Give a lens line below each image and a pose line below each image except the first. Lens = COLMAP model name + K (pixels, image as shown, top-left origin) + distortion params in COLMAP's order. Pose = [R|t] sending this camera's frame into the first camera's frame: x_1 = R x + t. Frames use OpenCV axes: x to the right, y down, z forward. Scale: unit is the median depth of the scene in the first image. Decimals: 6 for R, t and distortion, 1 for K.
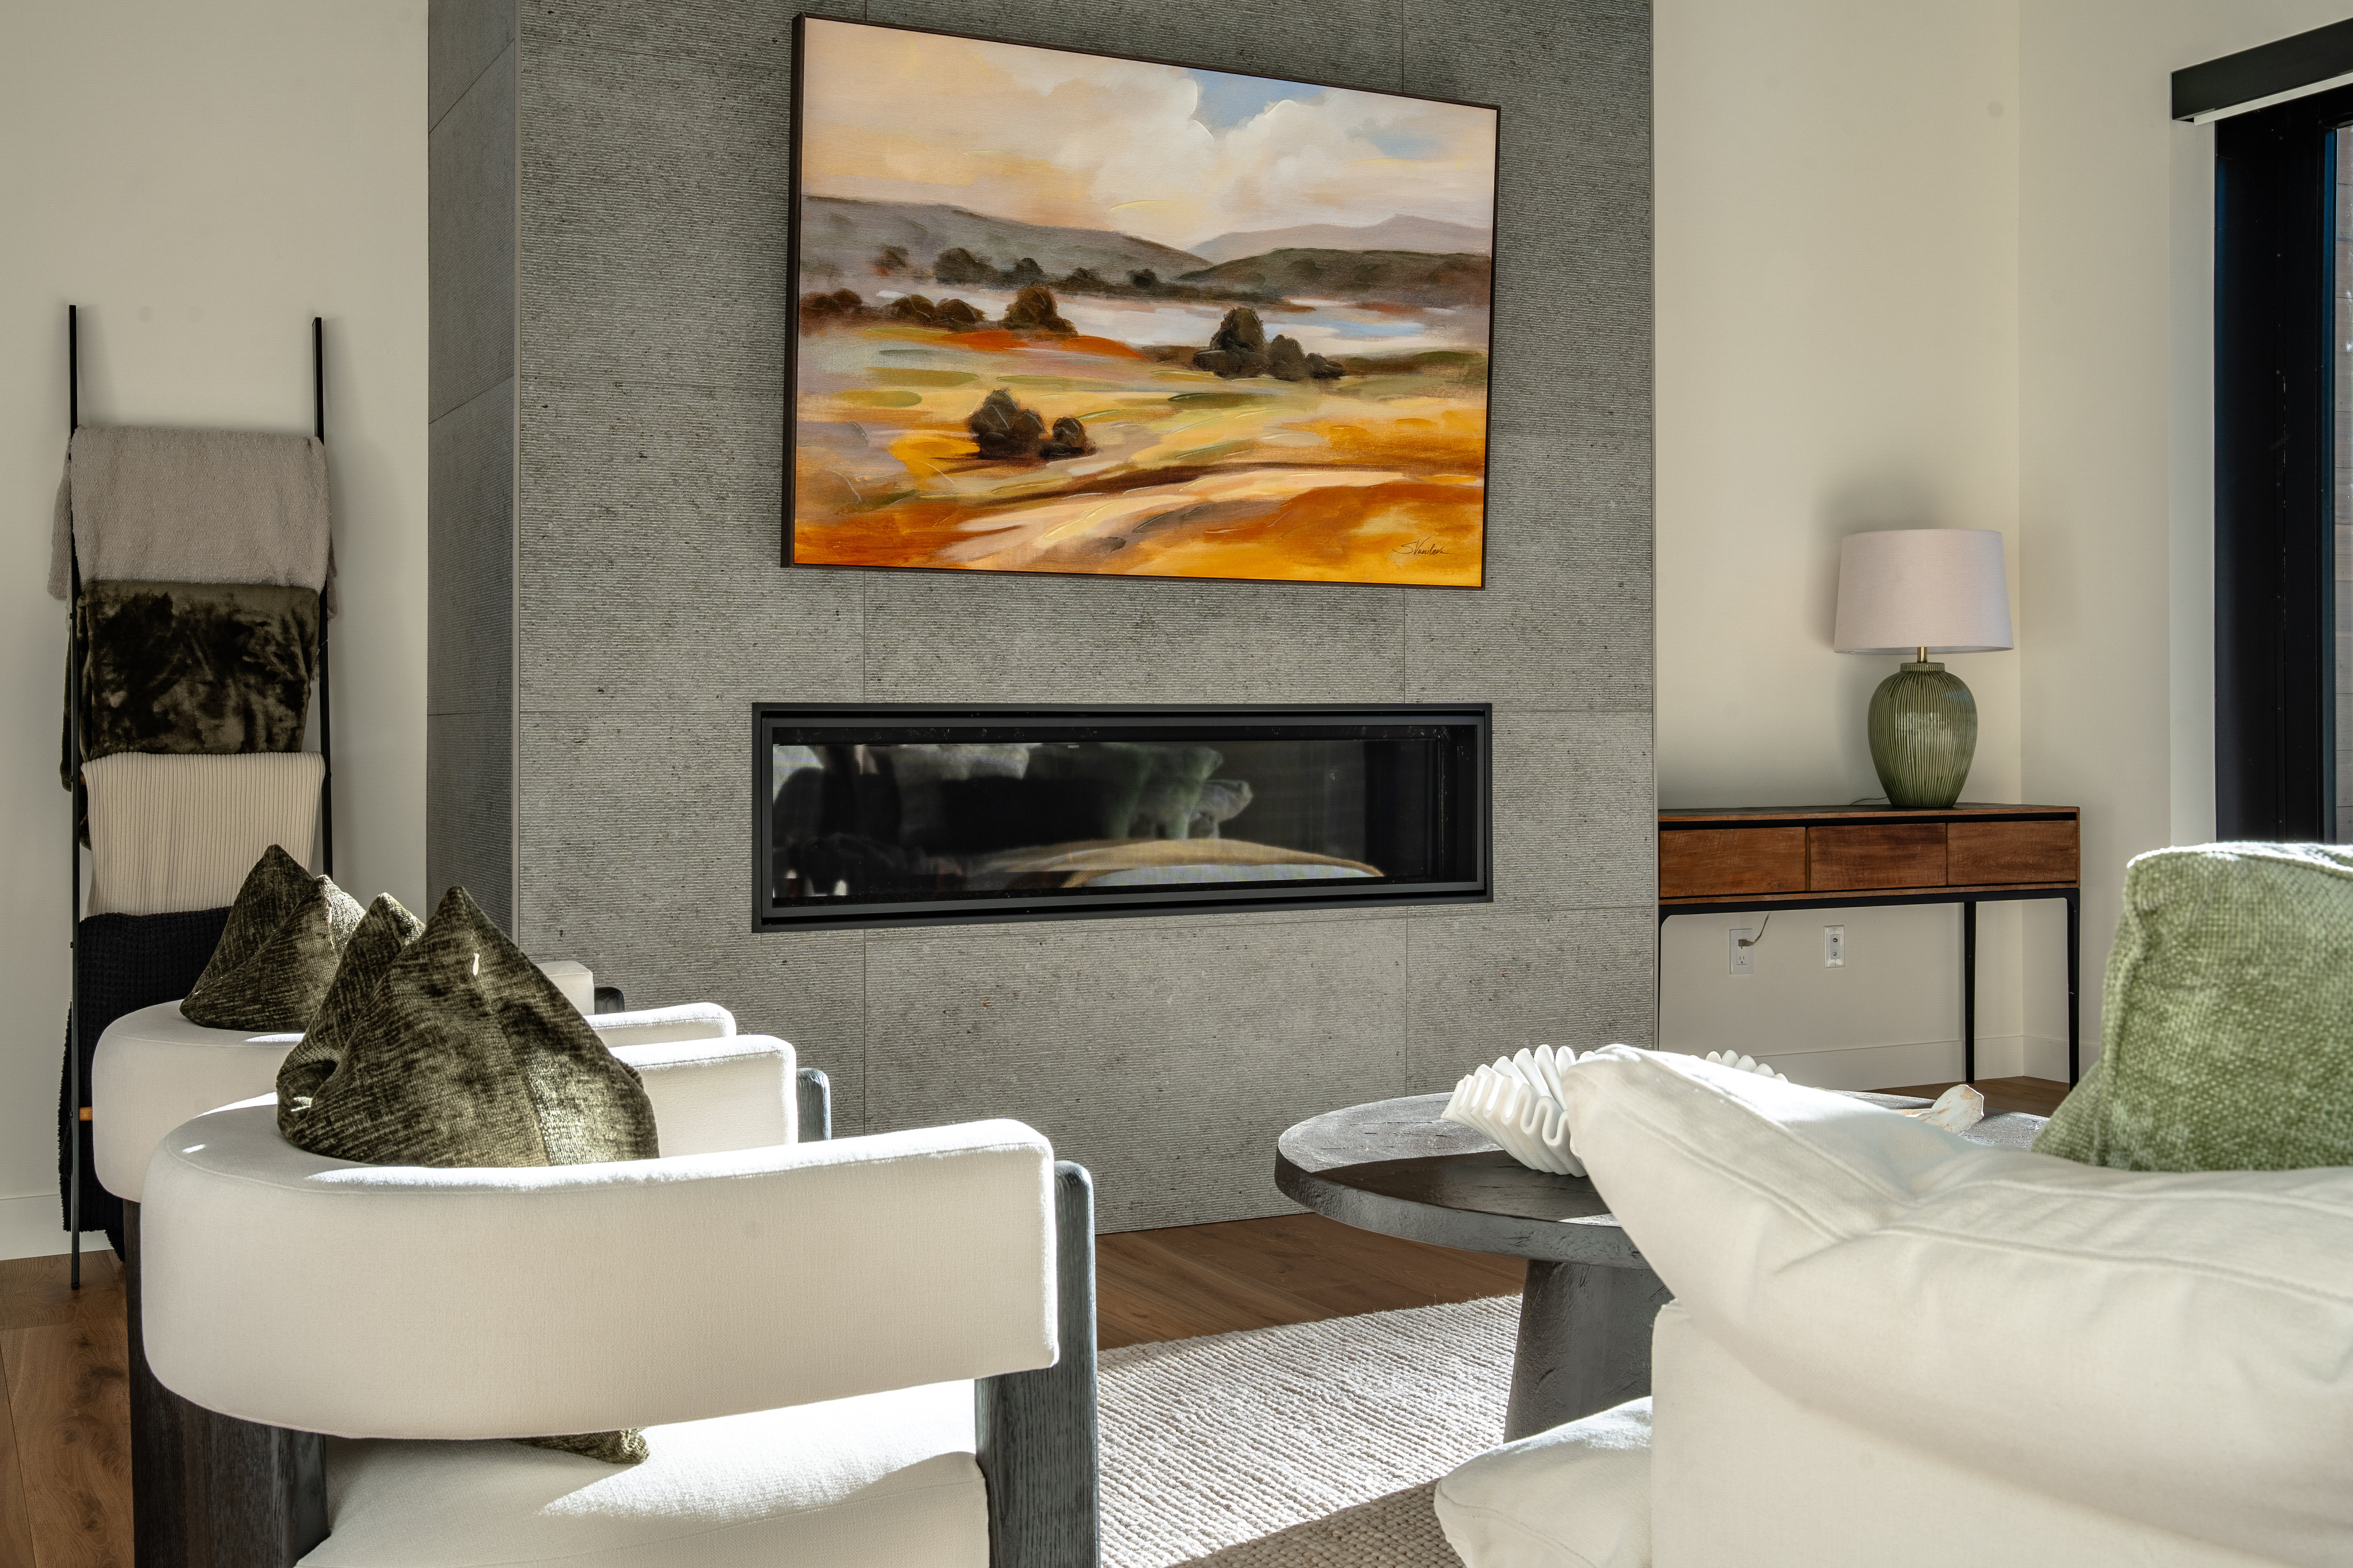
lens RADIAL K [[2483.9, 0, 1137.1], [0, 2483.9, 685.0], [0, 0, 1]] dist [-0.025759, 0.120516]
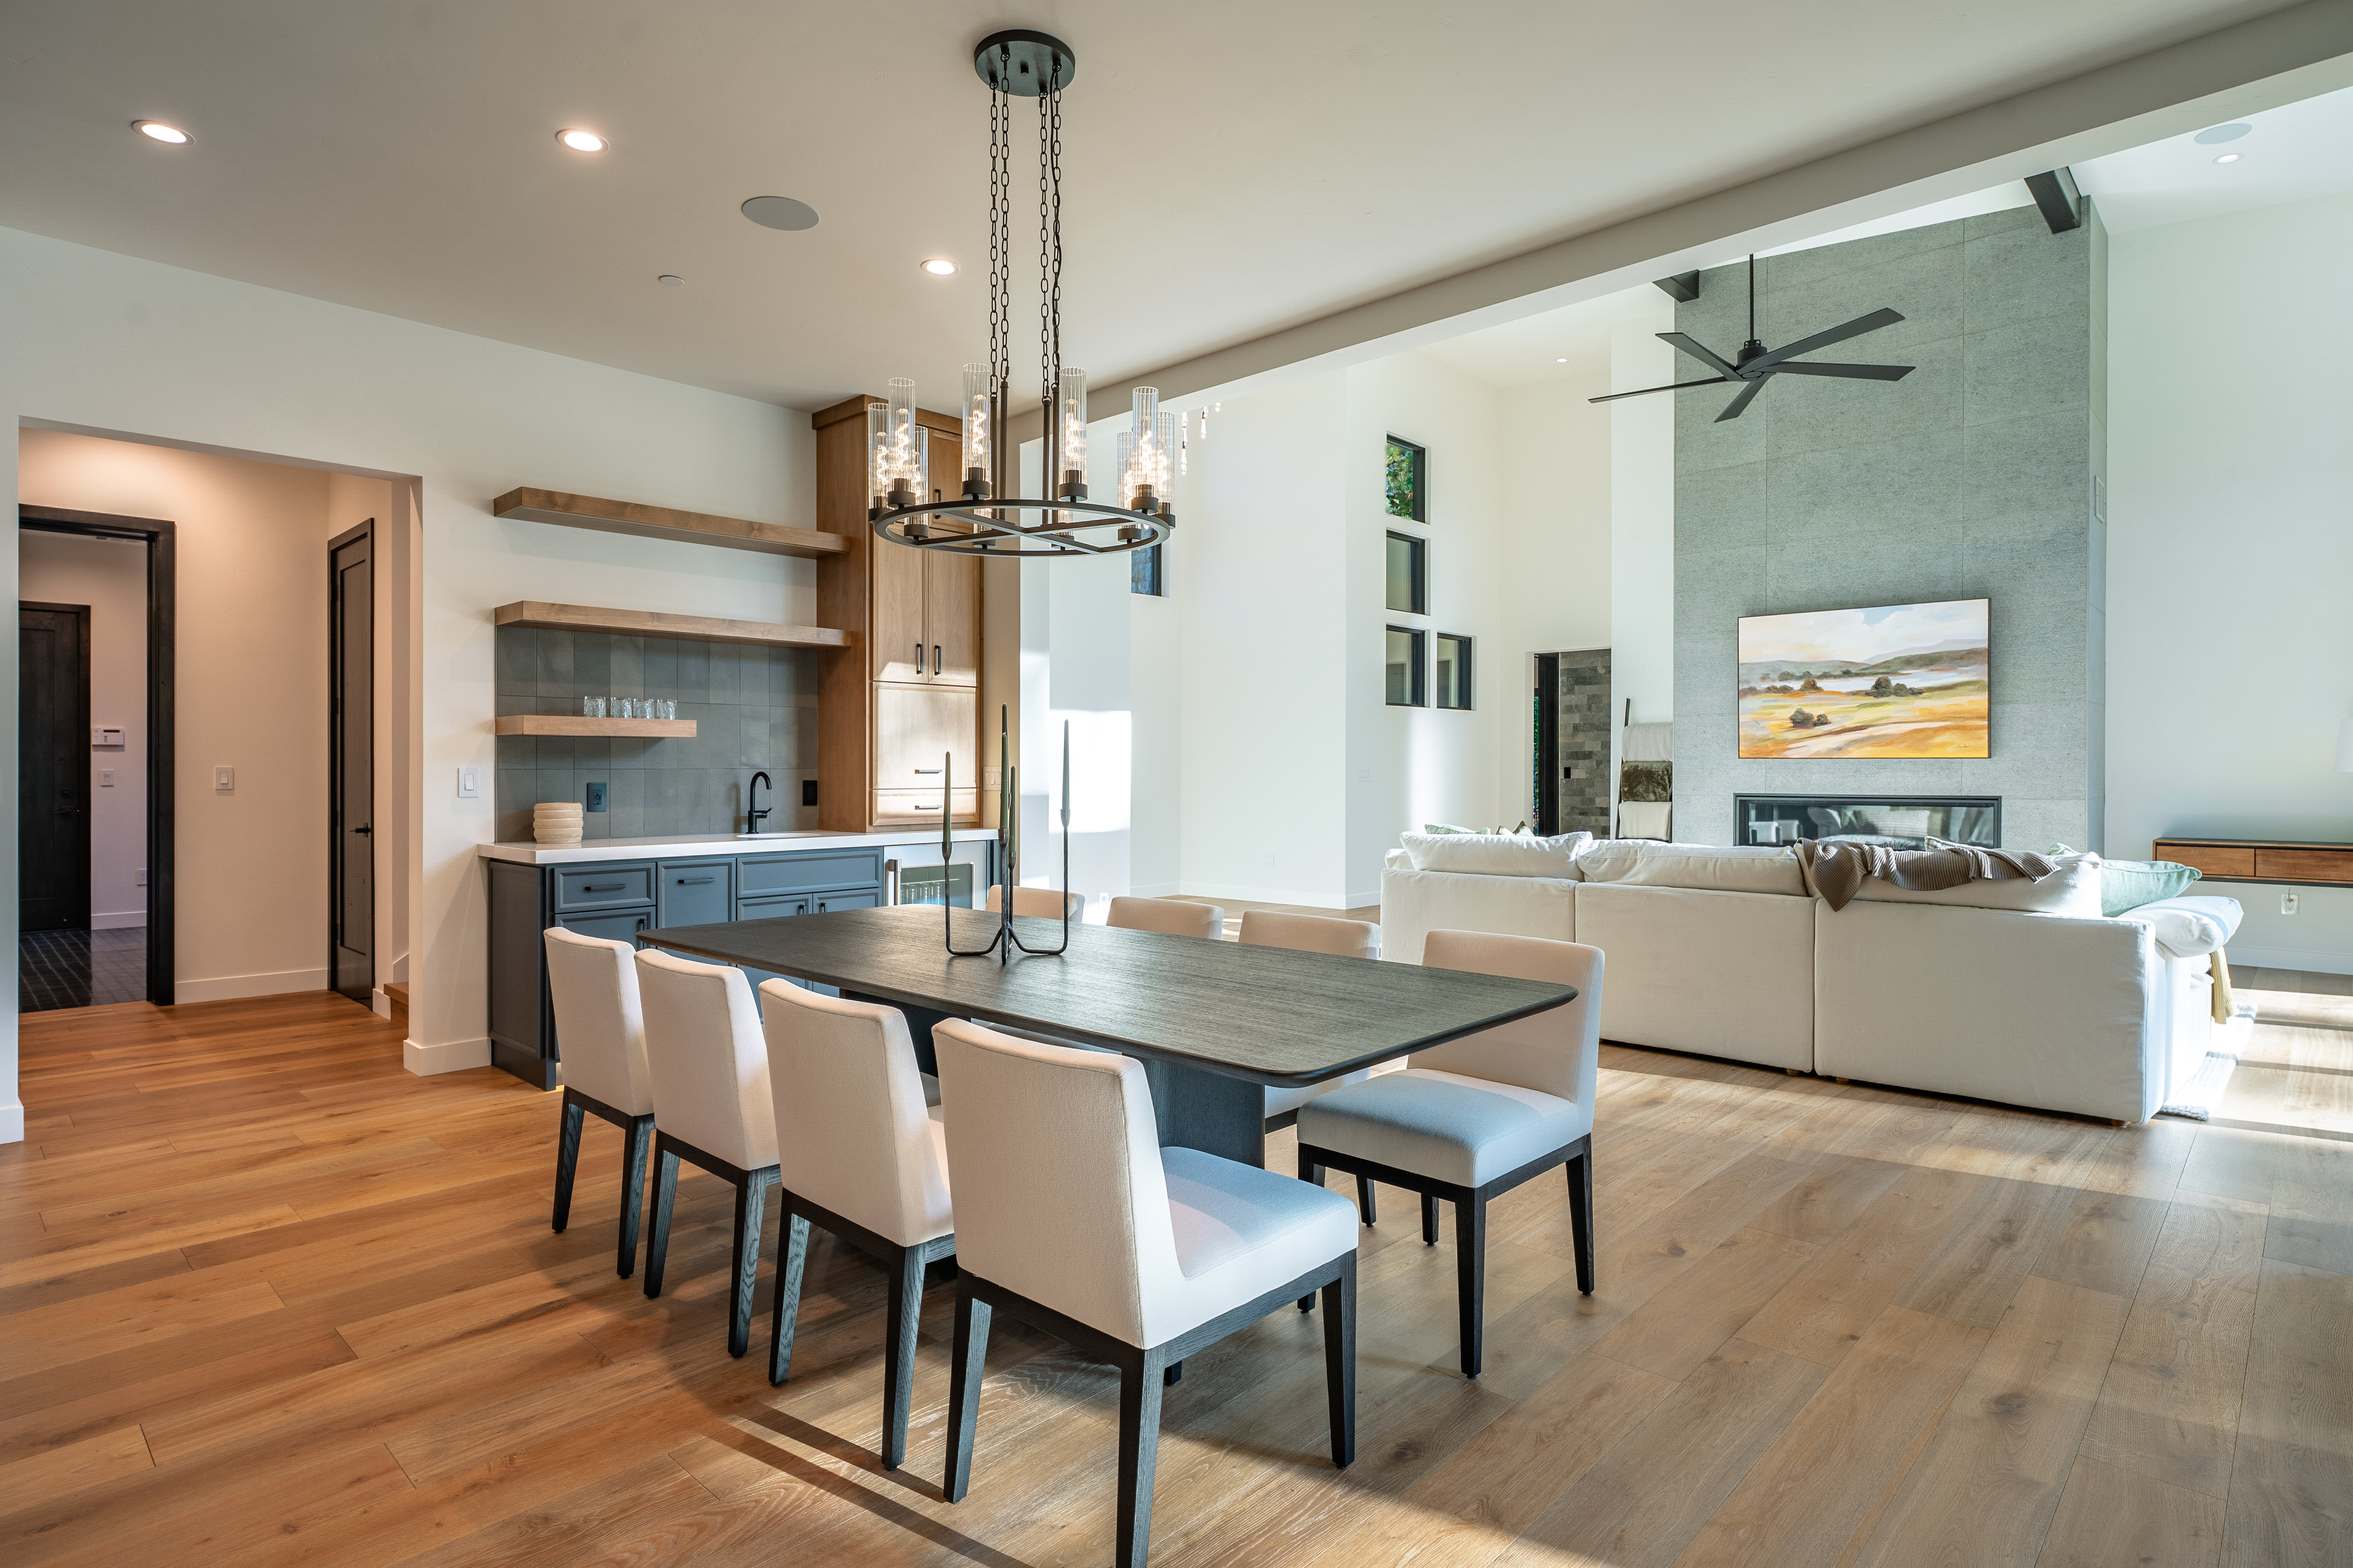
lens RADIAL K [[1222.5, 0, 1176.5], [0, 1222.5, 784.0], [0, 0, 1]] dist [0.004107, -0.000614]
pose [[0.345664, 0.013208, -0.938266, 1.306257], [0.015714, 0.999679, 0.019862, -0.057077], [0.938227, -0.021610, 0.345345, -0.479055]]
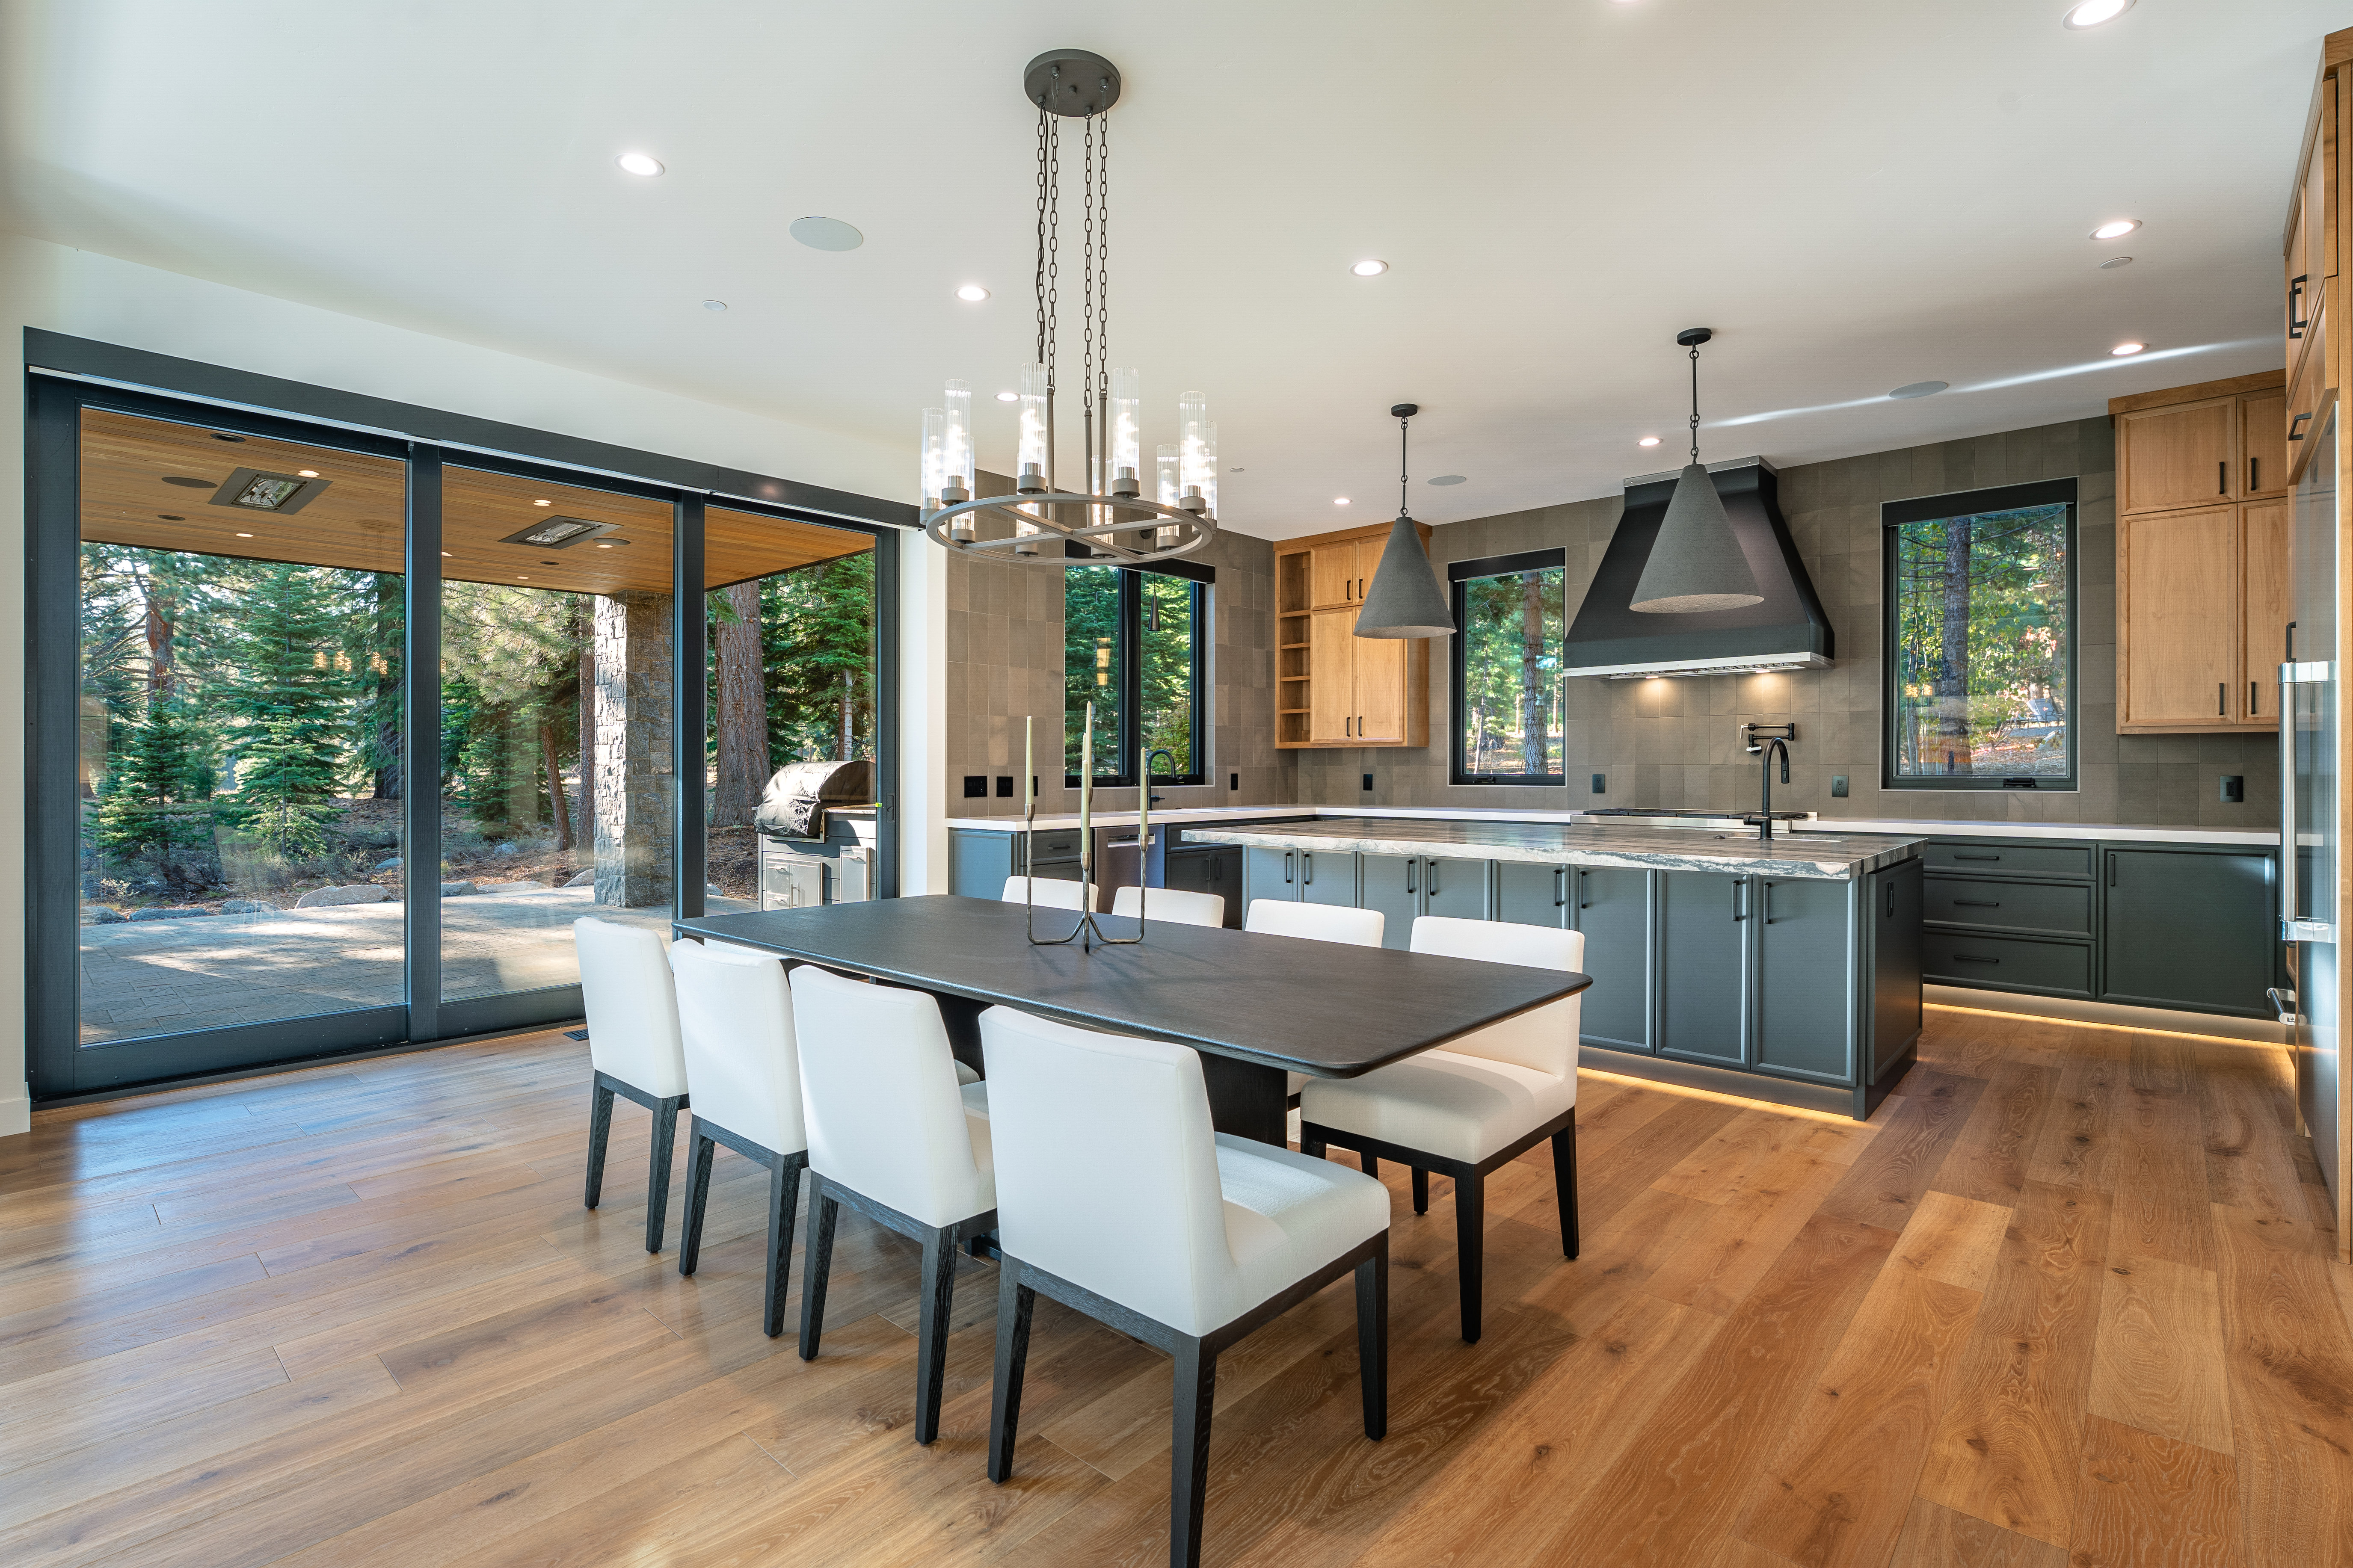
lens RADIAL K [[1095.8, 0, 1172.3], [0, 1095.8, 773.7], [0, 0, 1]] dist [-0.002745, -0.005901]
pose [[-0.363873, -0.000717, 0.931448, 0.097090], [-0.011676, 0.999925, -0.003792, -0.047167], [-0.931375, -0.012256, -0.363854, -0.167185]]
